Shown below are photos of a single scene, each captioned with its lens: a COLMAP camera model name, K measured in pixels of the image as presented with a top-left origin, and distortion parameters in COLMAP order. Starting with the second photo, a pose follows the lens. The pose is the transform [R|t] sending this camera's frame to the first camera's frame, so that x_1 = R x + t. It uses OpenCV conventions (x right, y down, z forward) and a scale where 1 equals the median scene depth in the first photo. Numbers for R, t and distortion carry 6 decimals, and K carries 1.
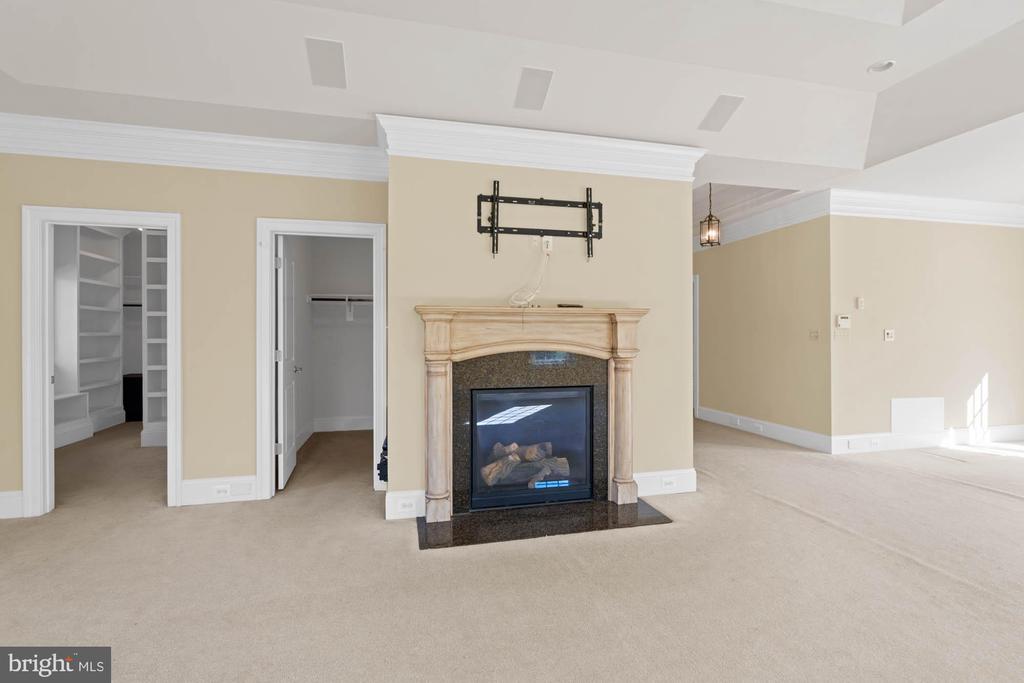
lens RADIAL K [[463.9, 0, 507.1], [0, 463.9, 334.7], [0, 0, 1]] dist [0.000325, 0.000624]
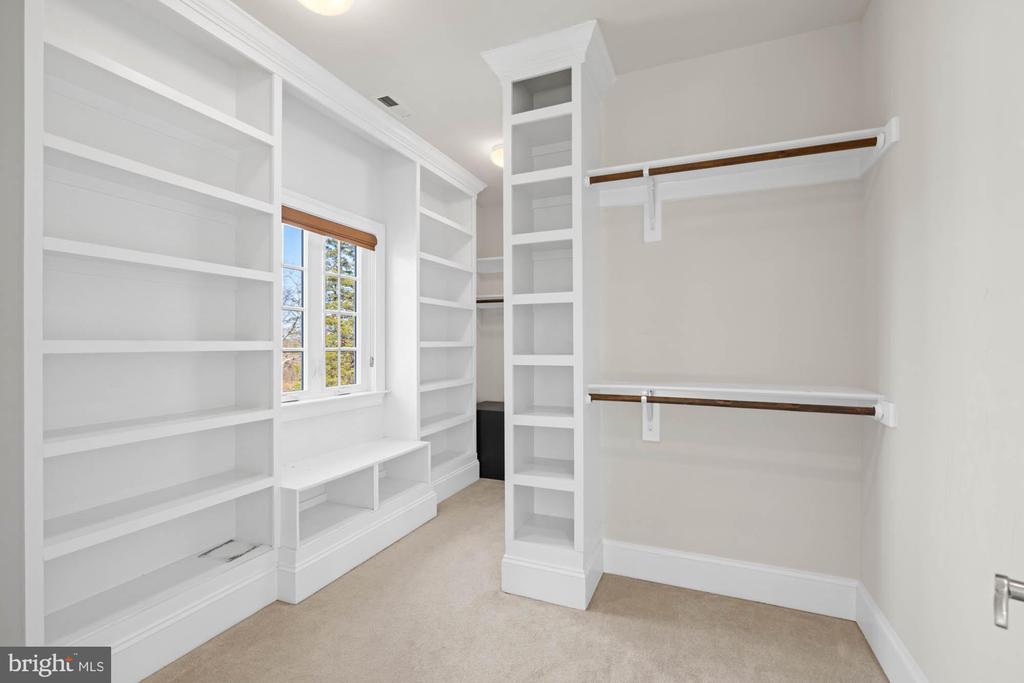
lens RADIAL K [[463.9, 0, 512.1], [0, 463.9, 343.7], [0, 0, 1]] dist [0.000325, 0.000624]
pose [[0.811272, -0.001954, -0.584666, -0.416441], [0.000555, 0.999997, -0.002572, -0.000422], [0.584669, 0.001762, 0.811270, 0.514231]]
